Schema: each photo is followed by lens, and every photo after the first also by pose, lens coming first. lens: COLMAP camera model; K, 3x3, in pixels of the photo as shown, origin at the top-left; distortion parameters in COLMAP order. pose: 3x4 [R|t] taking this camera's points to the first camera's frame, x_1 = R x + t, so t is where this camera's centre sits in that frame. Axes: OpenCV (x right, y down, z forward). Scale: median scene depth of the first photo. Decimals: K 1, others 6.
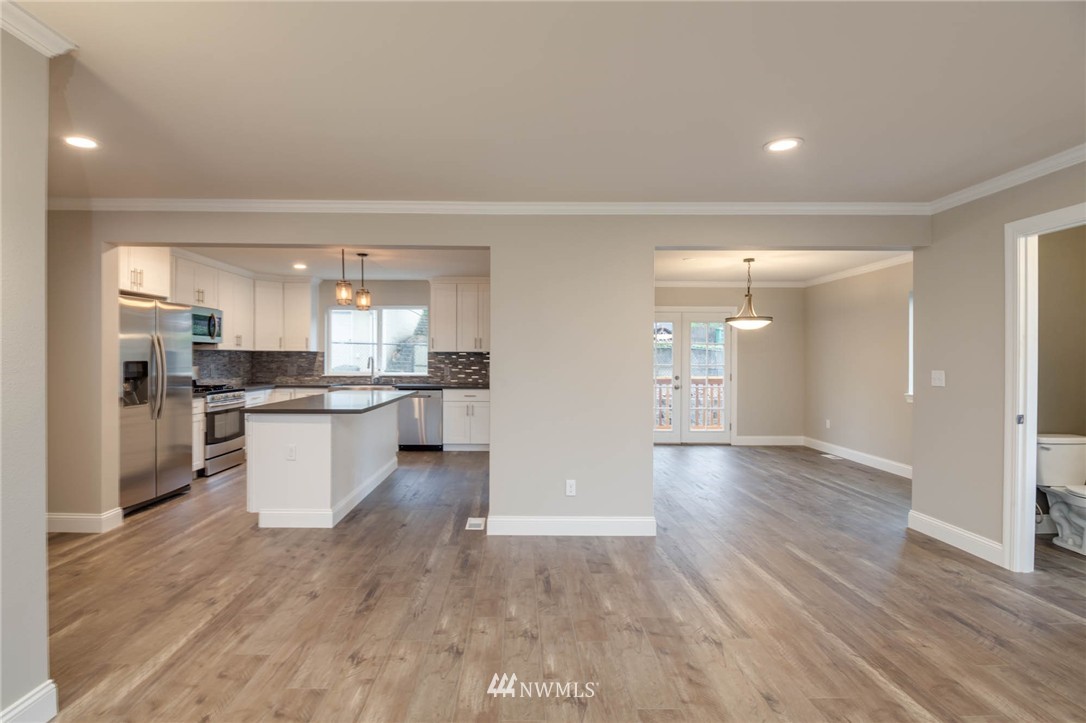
lens RADIAL K [[482.0, 0, 536.8], [0, 482.0, 357.3], [0, 0, 1]] dist [-0.016107, -0.000250]
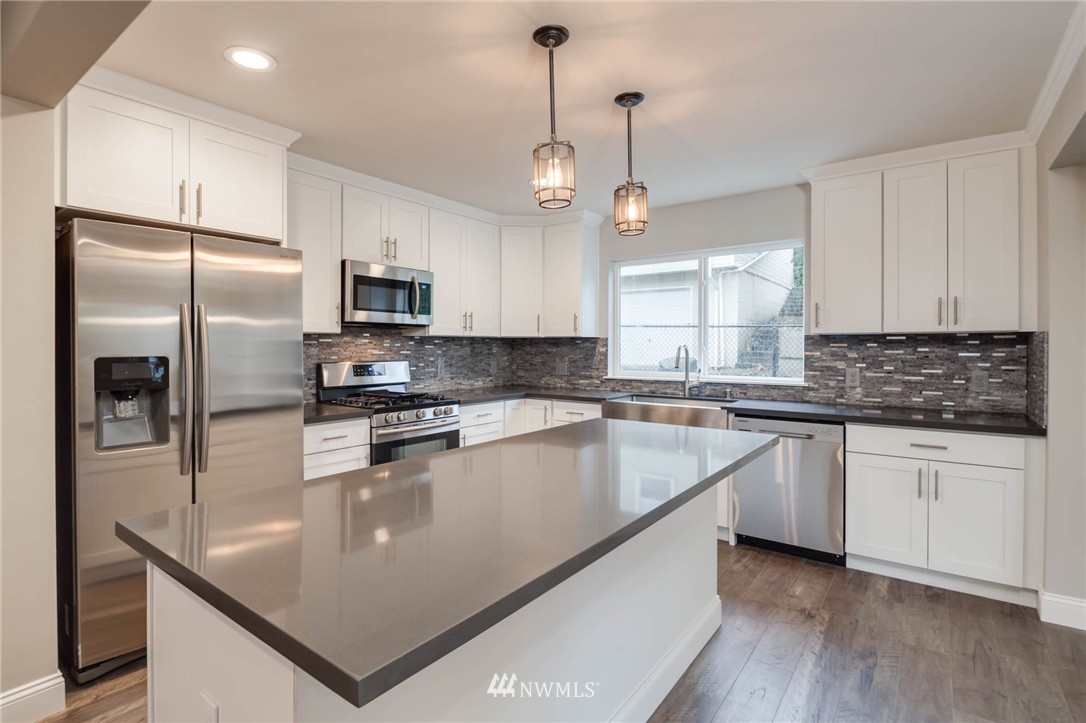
lens RADIAL K [[531.3, 0, 508.4], [0, 531.3, 347.5], [0, 0, 1]] dist [0.000846, -0.000442]
pose [[0.747005, -0.002302, -0.664815, -0.105497], [0.003577, 0.999993, 0.000556, -0.000002], [0.664809, -0.002793, 0.747008, 0.454902]]
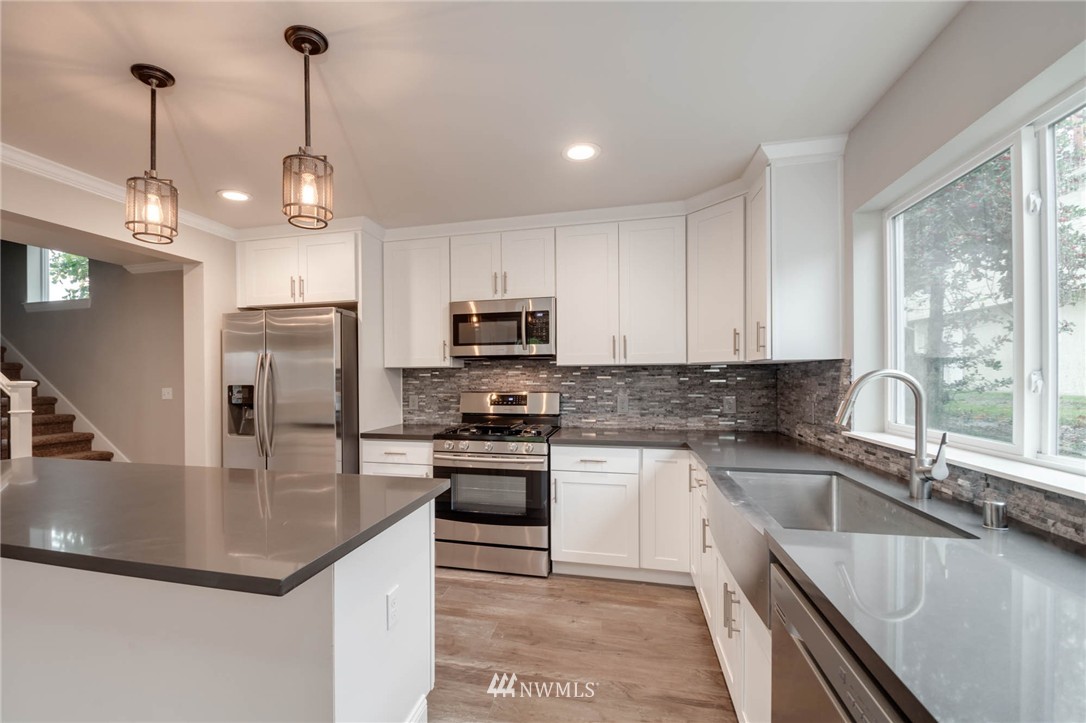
lens RADIAL K [[438.7, 0, 534.4], [0, 438.7, 378.6], [0, 0, 1]] dist [-0.002121, -0.000026]
pose [[-0.285396, 0.002599, -0.958406, -0.122443], [0.006672, 0.999977, 0.000725, -0.000574], [0.958386, -0.006188, -0.285407, 0.929792]]
